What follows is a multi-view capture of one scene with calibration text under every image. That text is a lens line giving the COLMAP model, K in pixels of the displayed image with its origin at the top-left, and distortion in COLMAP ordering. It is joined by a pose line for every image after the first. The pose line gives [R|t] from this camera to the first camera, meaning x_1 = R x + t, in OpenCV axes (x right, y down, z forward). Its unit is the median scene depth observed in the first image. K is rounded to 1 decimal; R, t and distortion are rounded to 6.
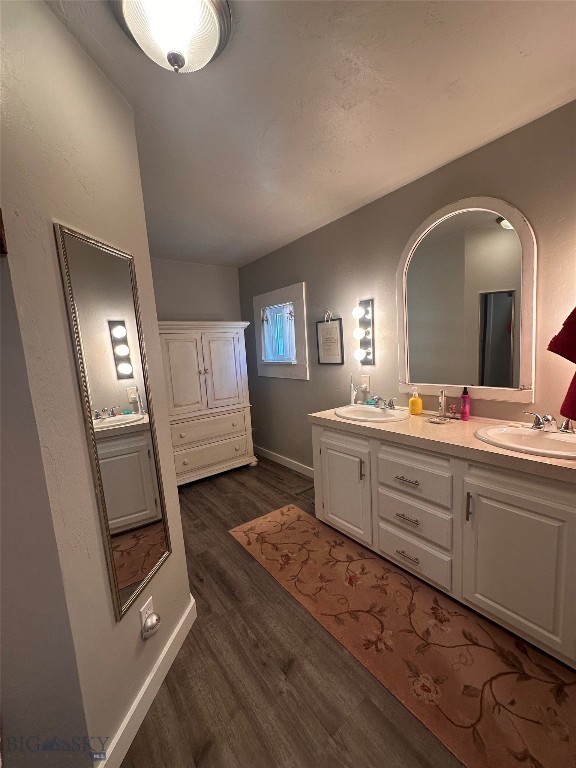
lens RADIAL K [[310.2, 0, 286.9], [0, 310.2, 385.2], [0, 0, 1]] dist [-0.001687, -0.000237]
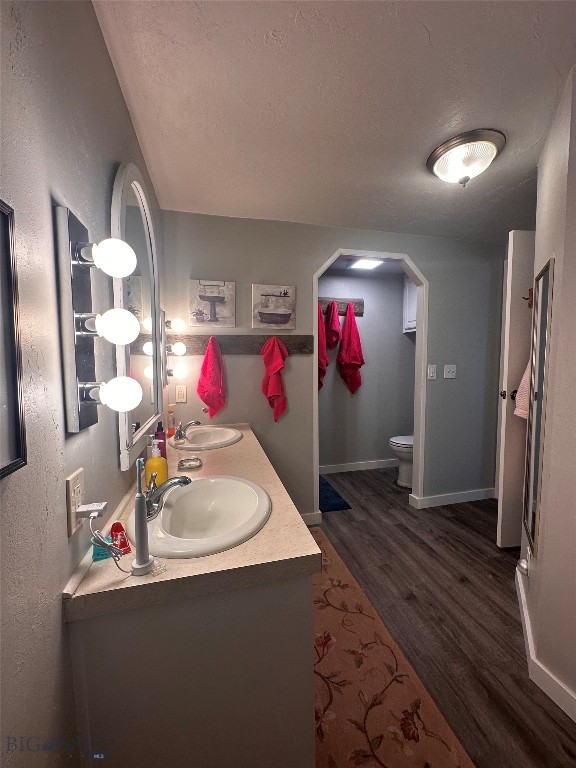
lens RADIAL K [[310.2, 0, 287.2], [0, 310.2, 381.5], [0, 0, 1]] dist [-0.001687, -0.000237]
pose [[-0.917779, 0.040726, 0.394998, -0.063846], [0.110916, 0.981426, 0.156524, -0.228562], [-0.381287, 0.187466, -0.905250, 1.950857]]
